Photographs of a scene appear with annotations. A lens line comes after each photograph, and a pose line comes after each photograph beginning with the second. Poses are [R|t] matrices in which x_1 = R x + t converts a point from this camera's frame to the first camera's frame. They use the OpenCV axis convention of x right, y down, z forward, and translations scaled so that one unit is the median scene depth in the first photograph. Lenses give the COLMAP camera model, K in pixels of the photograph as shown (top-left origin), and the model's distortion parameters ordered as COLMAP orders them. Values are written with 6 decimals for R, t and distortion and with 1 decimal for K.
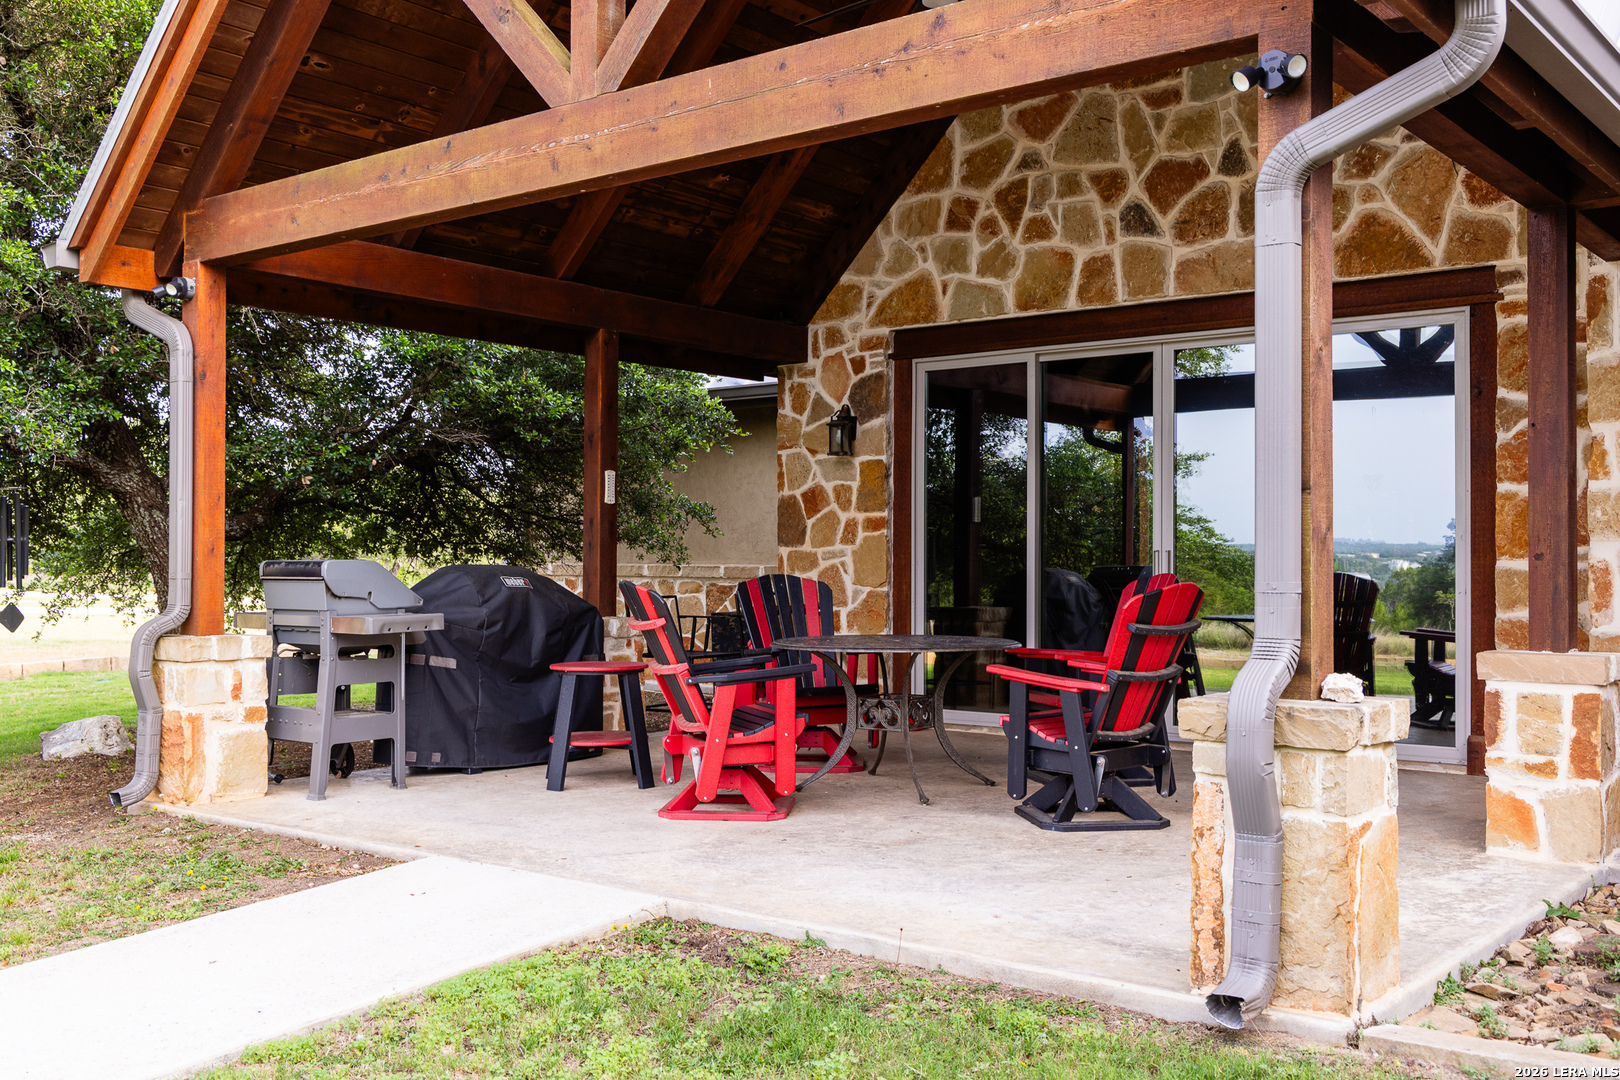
lens RADIAL K [[1582.0, 0, 812.1], [0, 1582.0, 537.5], [0, 0, 1]] dist [0.007652, 0.000000]
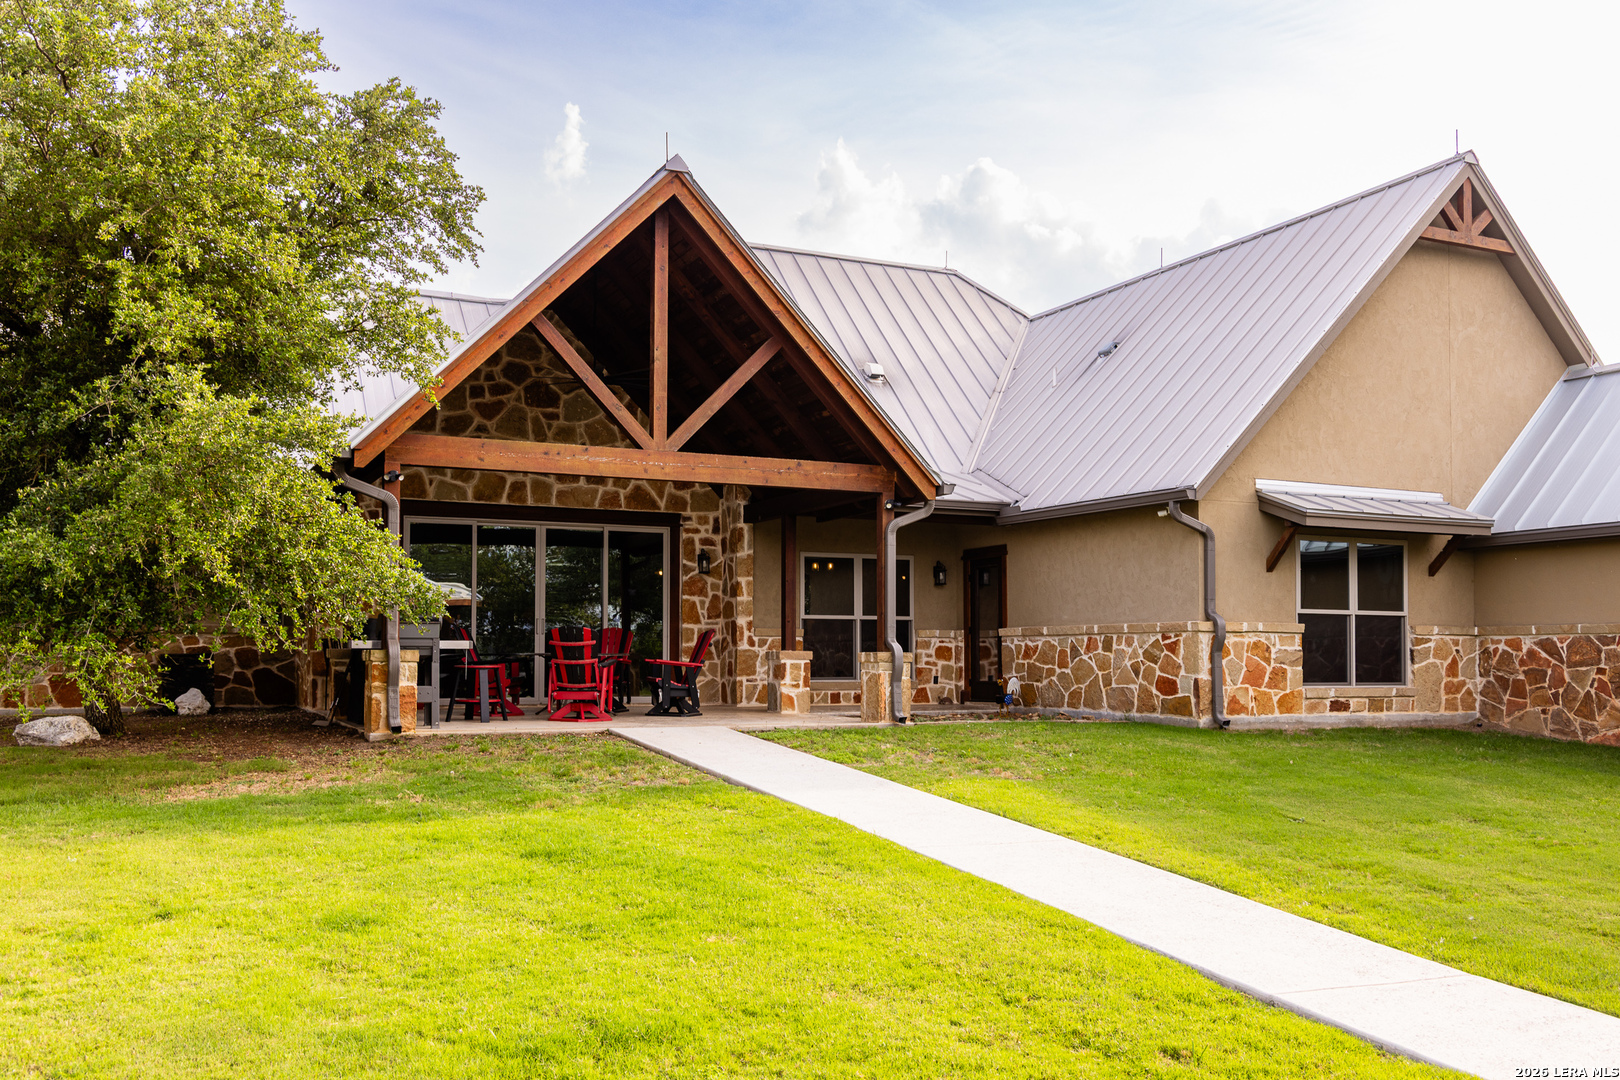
lens RADIAL K [[1439.9, 0, 803.1], [0, 1439.9, 617.0], [0, 0, 1]] dist [-0.003679, 0.018632]
pose [[0.431702, 0.021952, 0.901749, -1.387824], [-0.016611, 0.999728, -0.016385, 0.031922], [-0.901863, -0.007905, 0.431949, -0.192644]]
